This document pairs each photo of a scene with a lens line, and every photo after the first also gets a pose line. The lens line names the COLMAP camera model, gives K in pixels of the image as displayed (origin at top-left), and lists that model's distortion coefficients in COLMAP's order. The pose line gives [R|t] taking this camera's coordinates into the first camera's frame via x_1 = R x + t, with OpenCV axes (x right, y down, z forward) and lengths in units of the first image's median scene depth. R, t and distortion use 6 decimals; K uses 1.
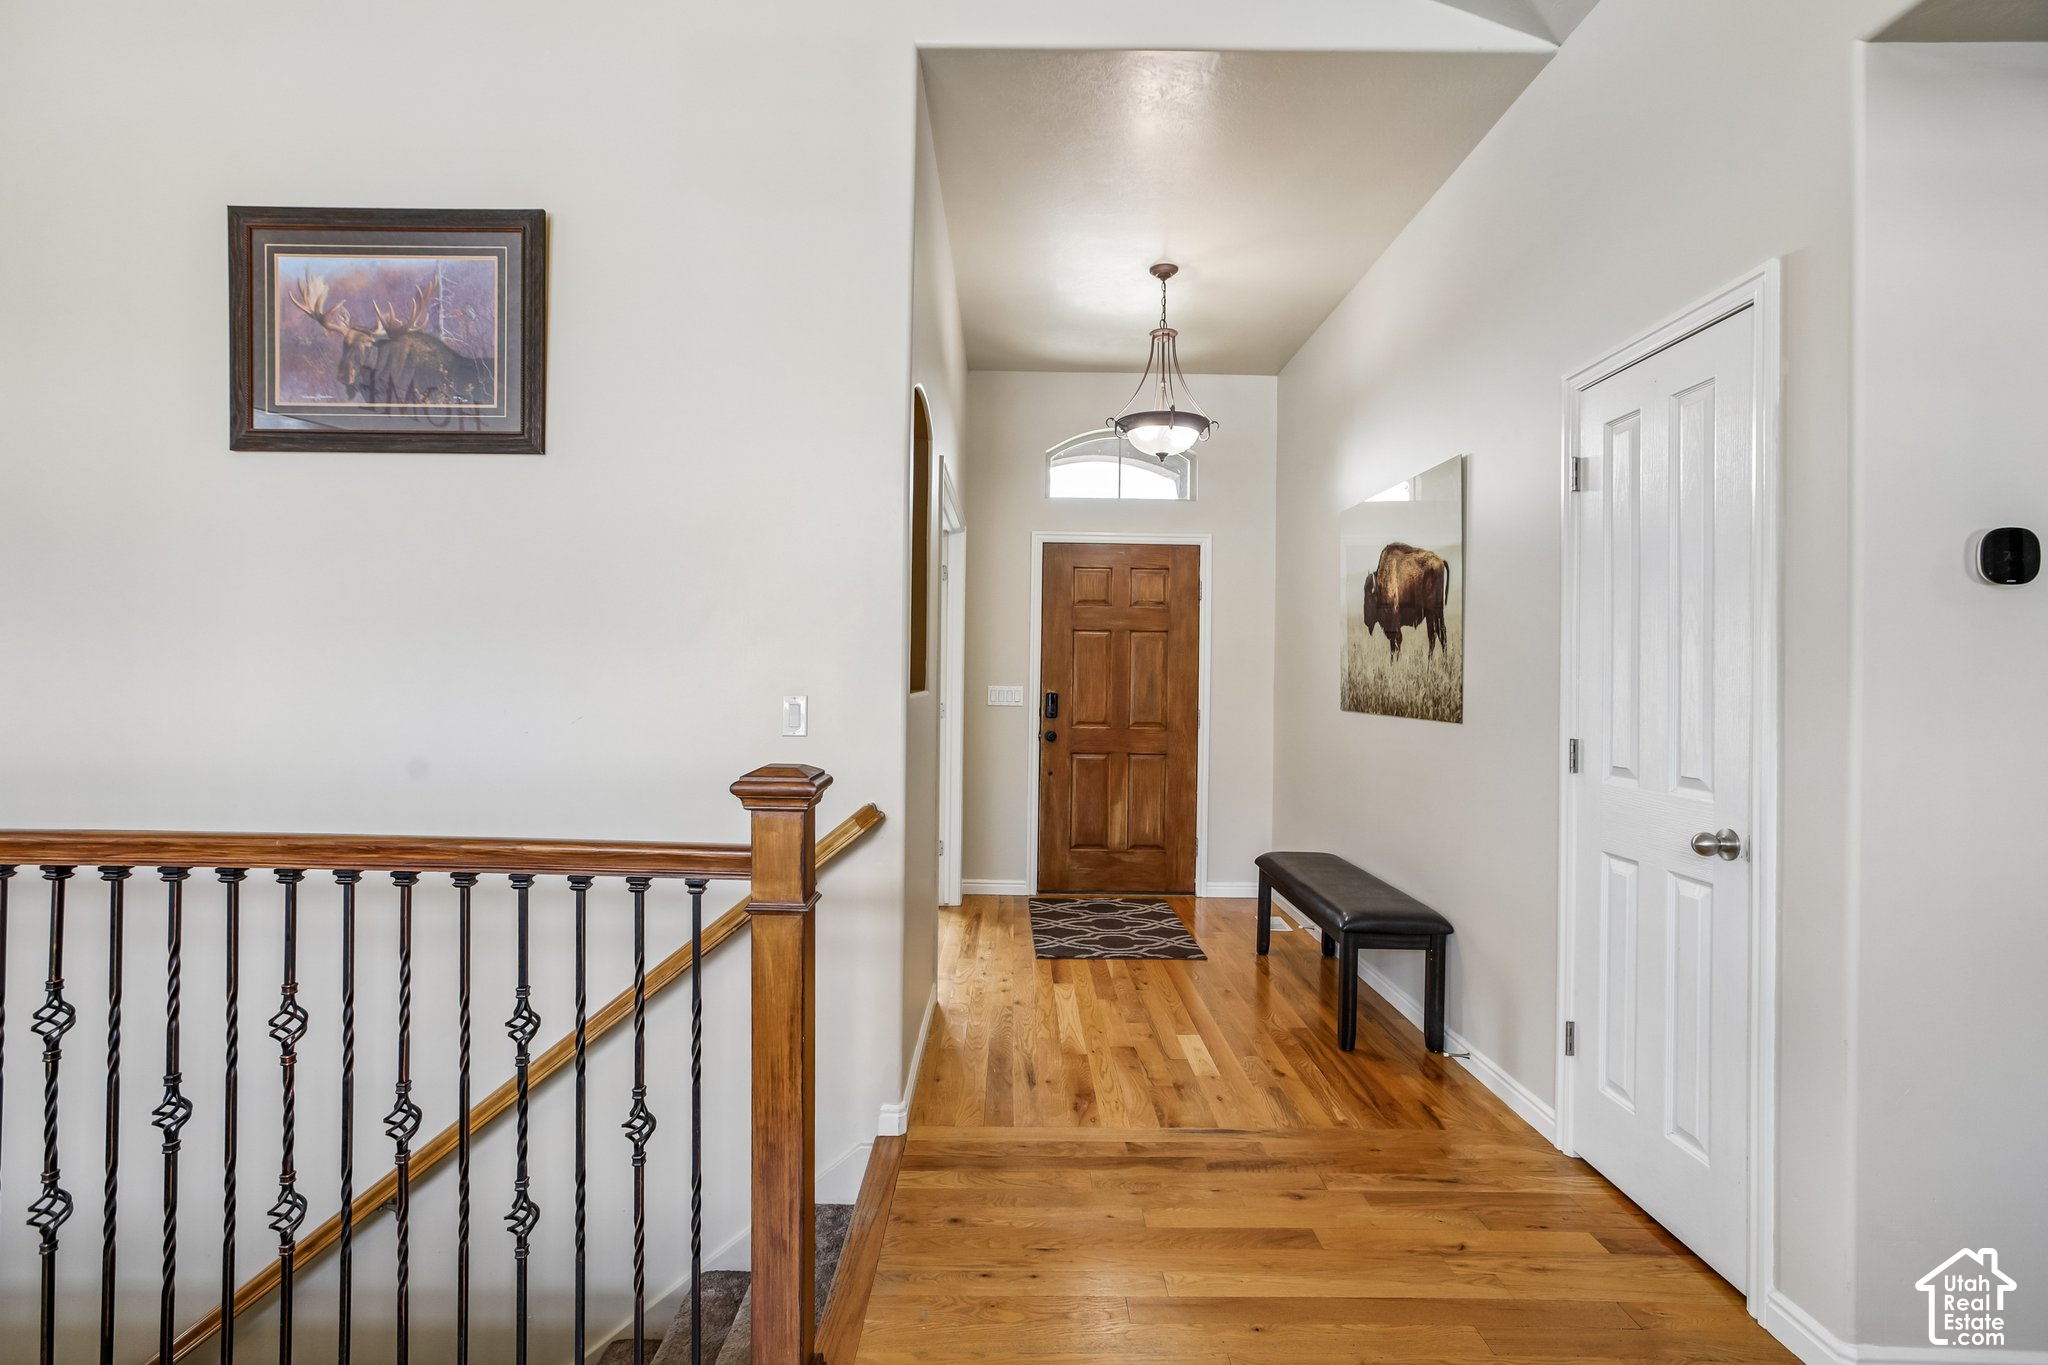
lens RADIAL K [[962.0, 0, 1039.6], [0, 962.0, 672.7], [0, 0, 1]] dist [-0.016227, 0.012800]
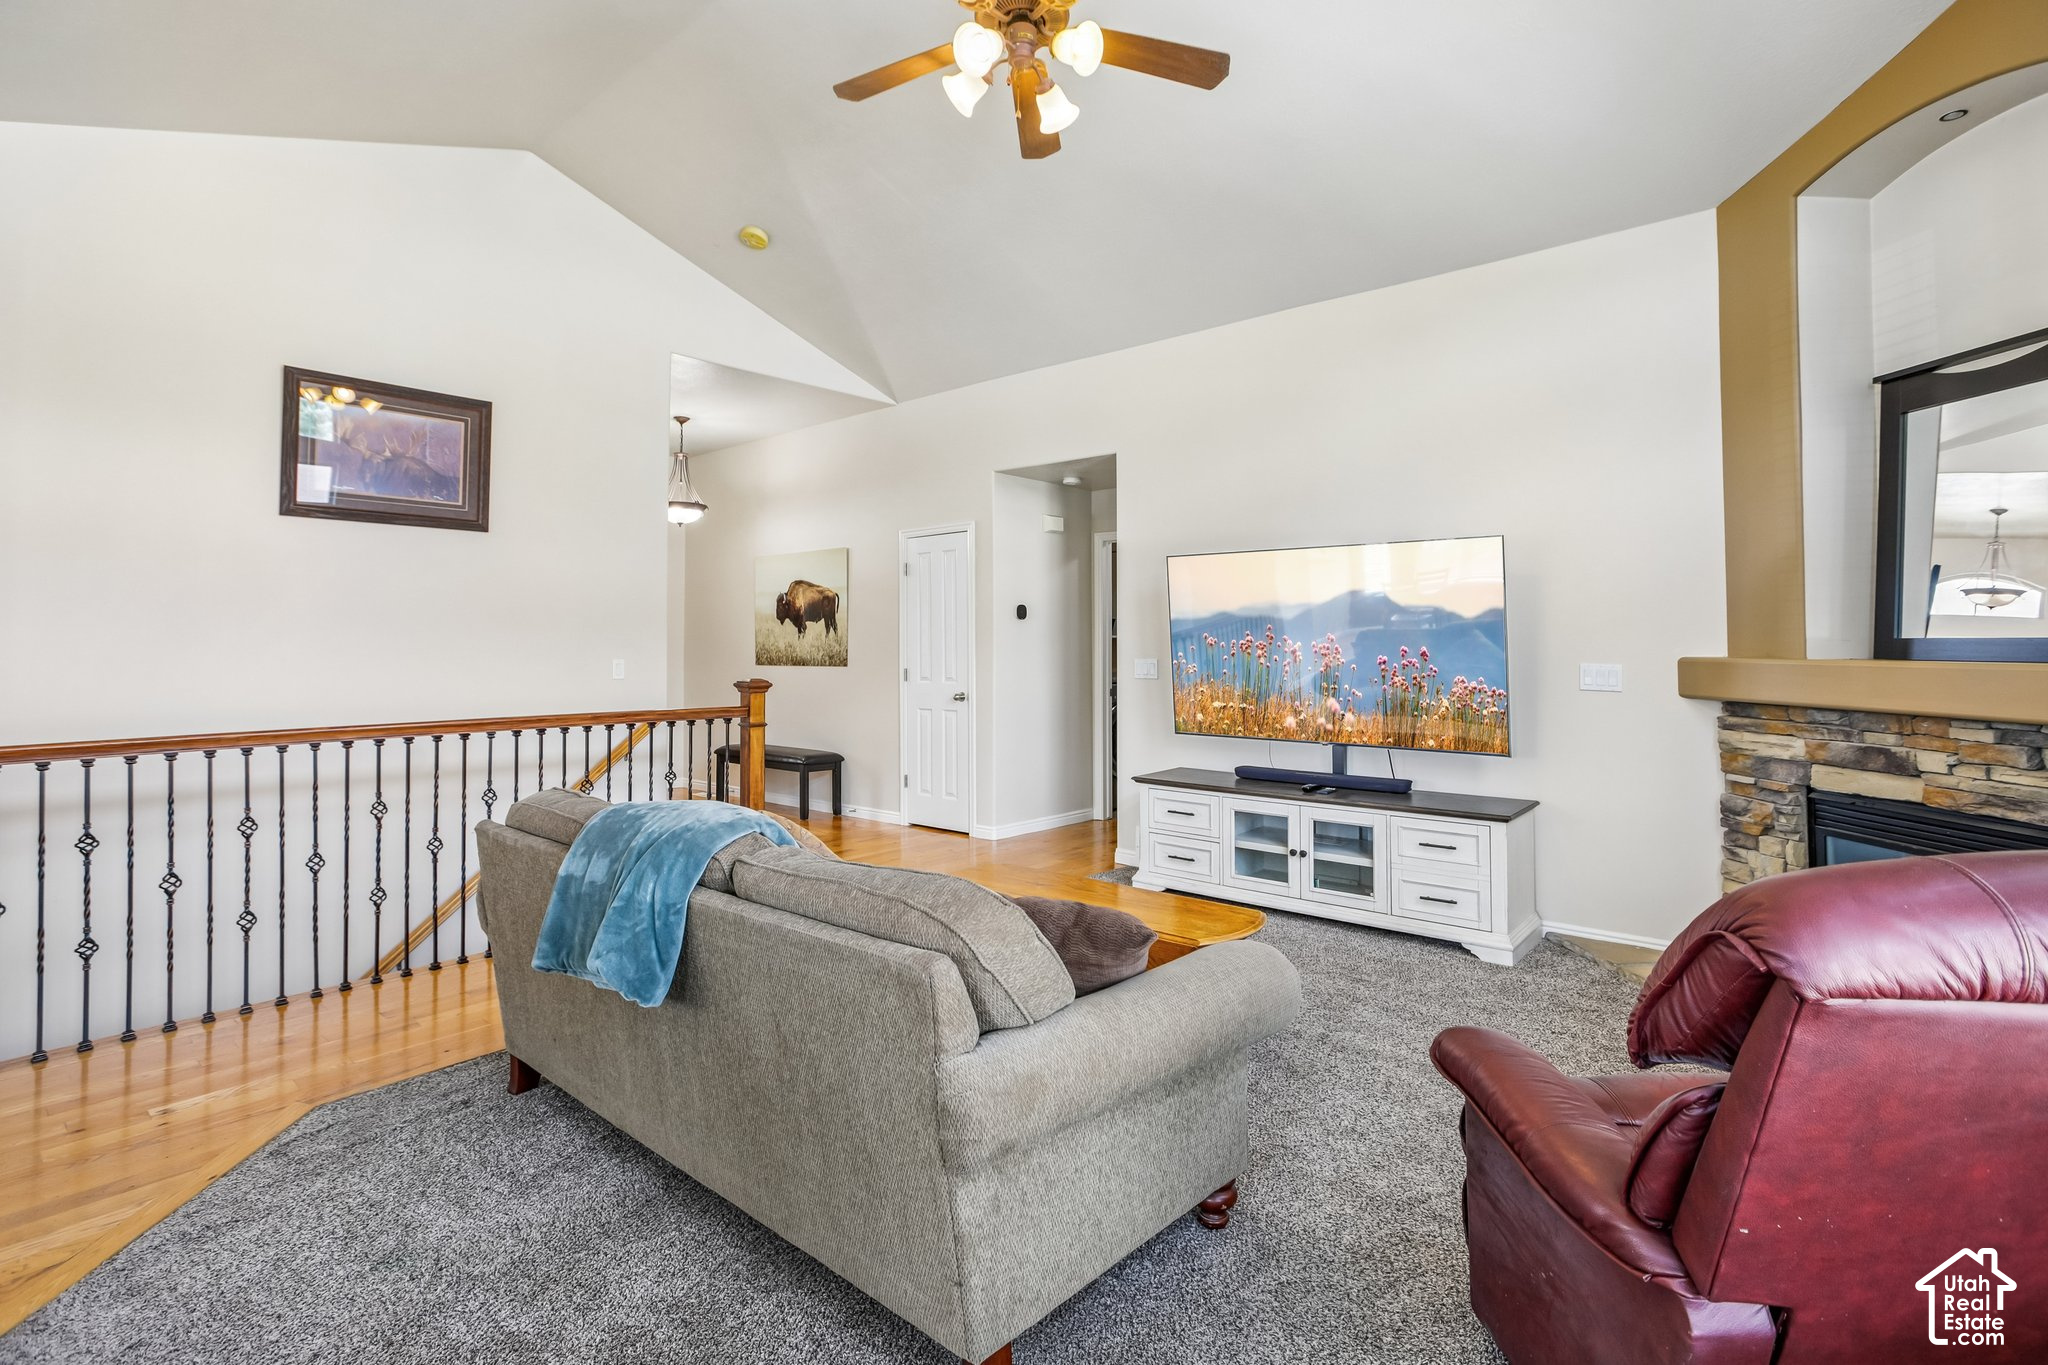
lens RADIAL K [[962.0, 0, 1039.6], [0, 962.0, 672.7], [0, 0, 1]] dist [-0.016227, 0.012800]
pose [[0.646948, -0.033537, 0.761796, -0.997551], [0.009672, 0.999313, 0.035780, -0.008920], [-0.762473, -0.015779, 0.646828, -0.815772]]
